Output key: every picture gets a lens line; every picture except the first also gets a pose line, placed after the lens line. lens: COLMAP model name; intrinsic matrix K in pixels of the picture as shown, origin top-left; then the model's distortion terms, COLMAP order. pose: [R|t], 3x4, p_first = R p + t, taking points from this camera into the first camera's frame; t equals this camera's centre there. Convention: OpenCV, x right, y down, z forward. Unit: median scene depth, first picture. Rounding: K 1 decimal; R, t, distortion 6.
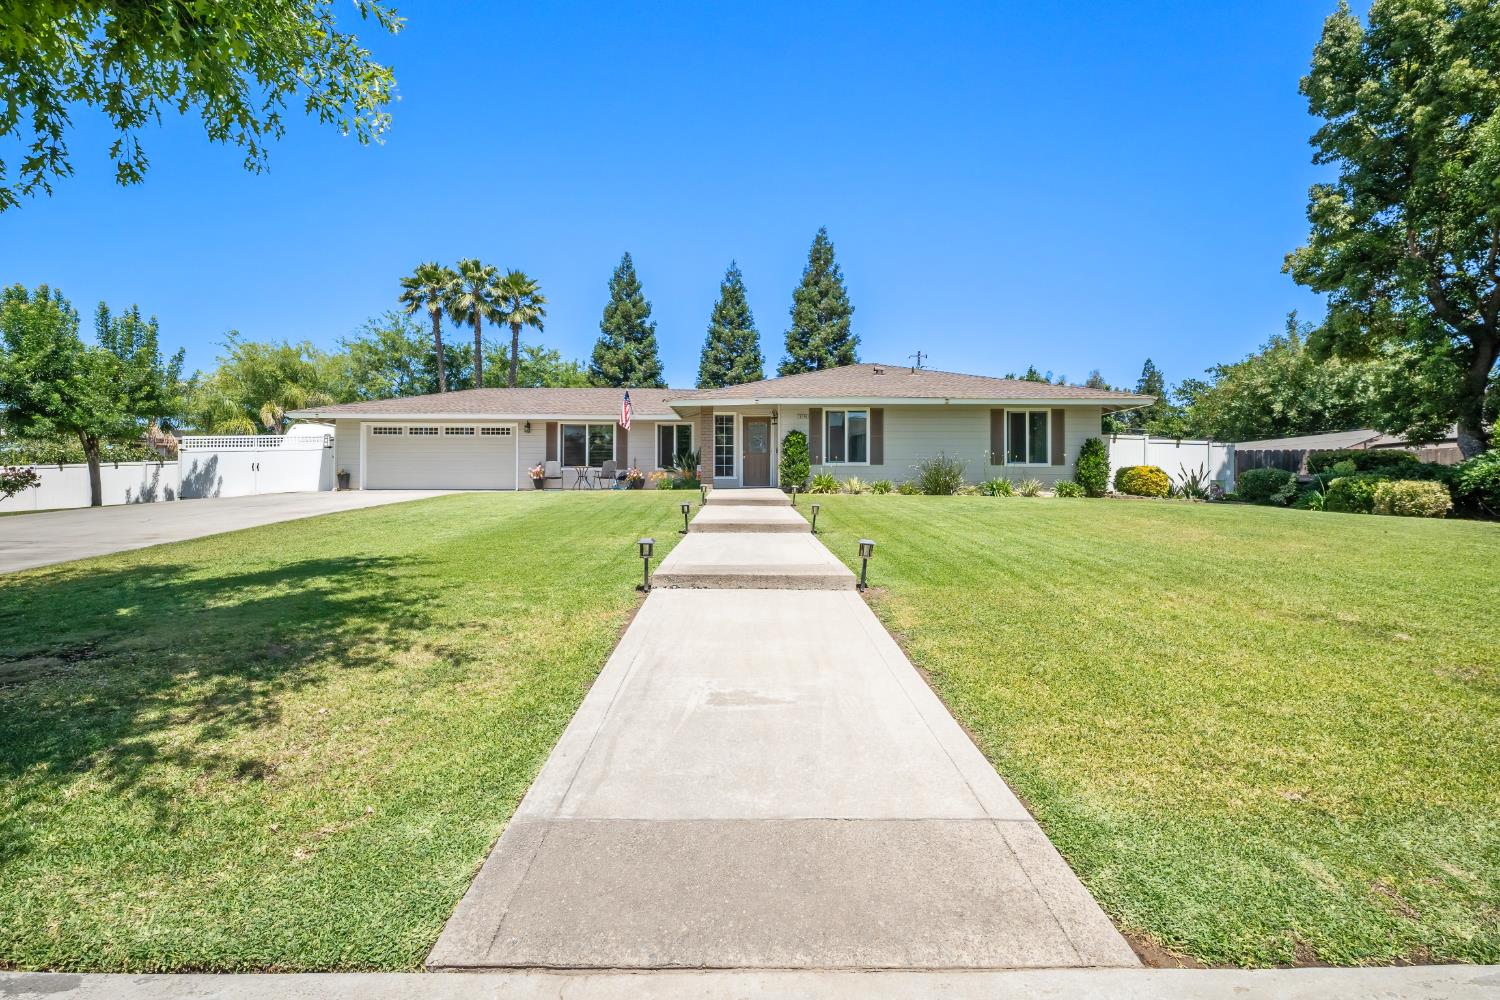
lens RADIAL K [[681.6, 0, 738.3], [0, 681.6, 497.9], [0, 0, 1]] dist [0.021352, -0.001568]
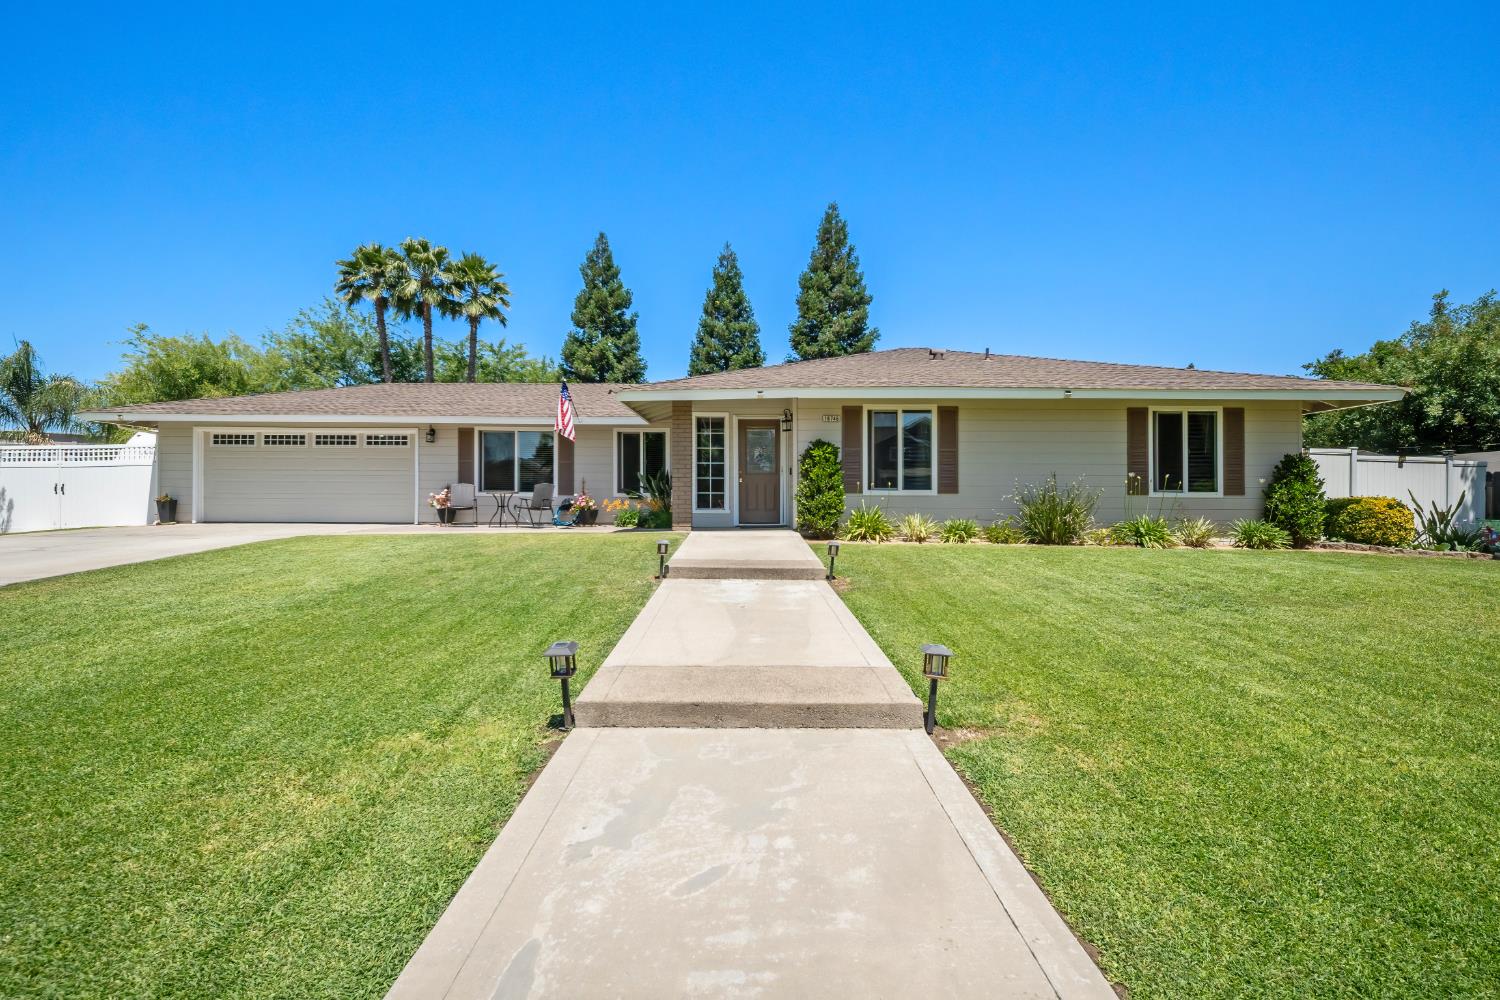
lens RADIAL K [[681.6, 0, 730.0], [0, 681.6, 507.2], [0, 0, 1]] dist [0.021352, -0.001568]
pose [[0.999972, 0.002626, -0.006998, 0.002708], [-0.002649, 0.999991, -0.003326, -0.028096], [0.006989, 0.003344, 0.999970, 0.299940]]
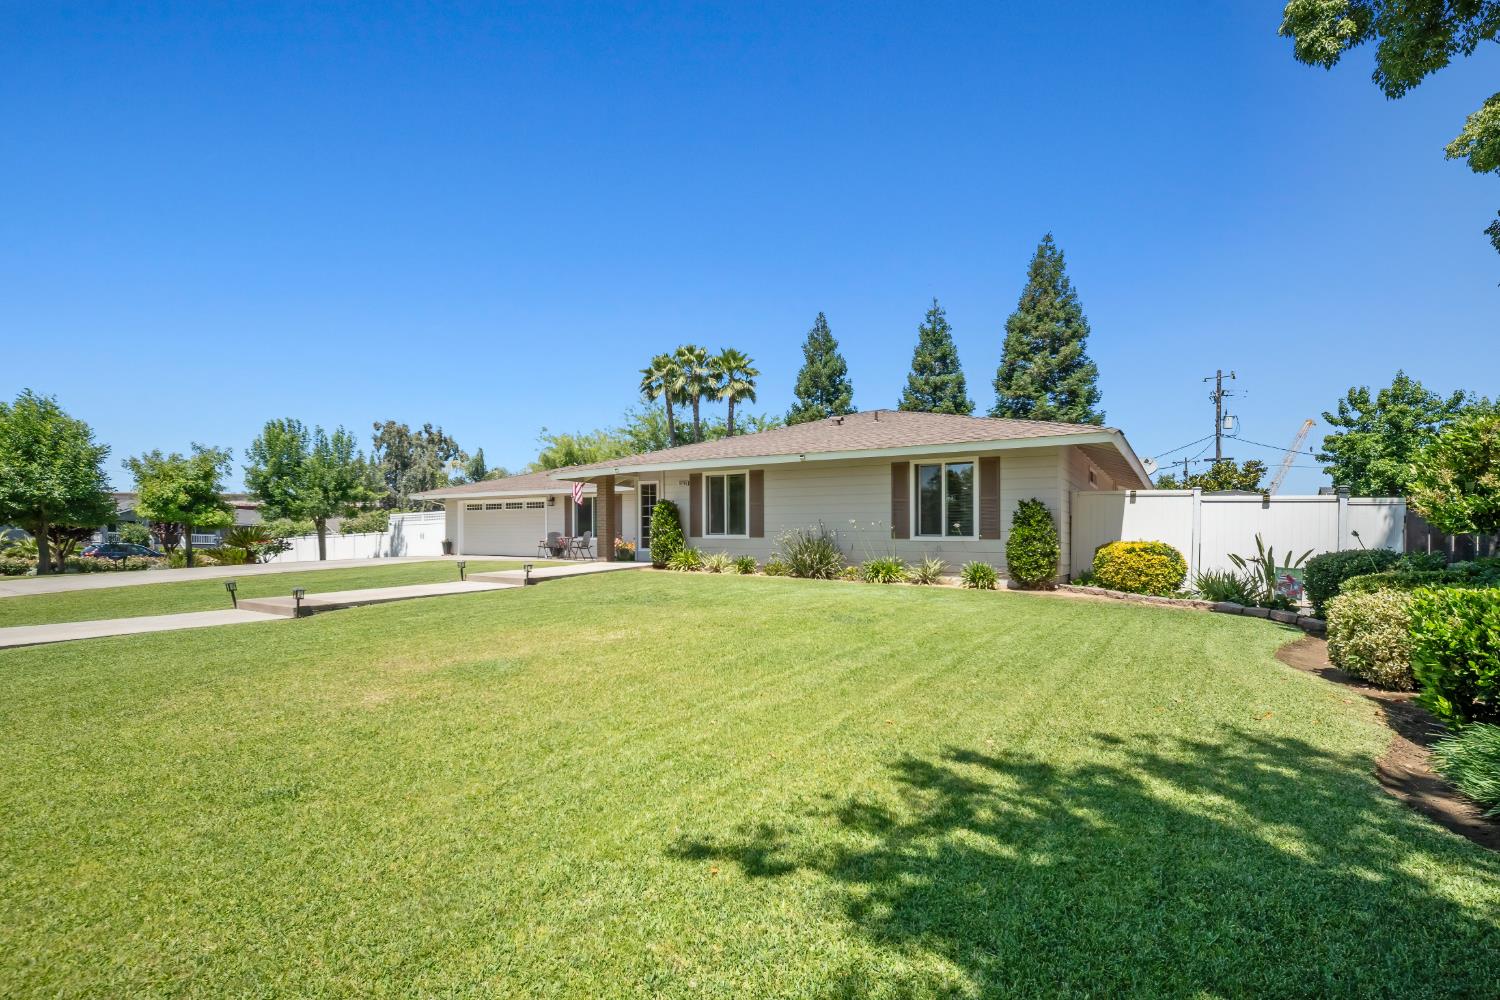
lens RADIAL K [[681.6, 0, 727.2], [0, 681.6, 547.4], [0, 0, 1]] dist [0.021352, -0.001568]
pose [[0.832711, 0.010215, -0.553613, 0.527954], [-0.018933, 0.999770, -0.010031, -0.023335], [0.553384, 0.018835, 0.832713, 0.243977]]
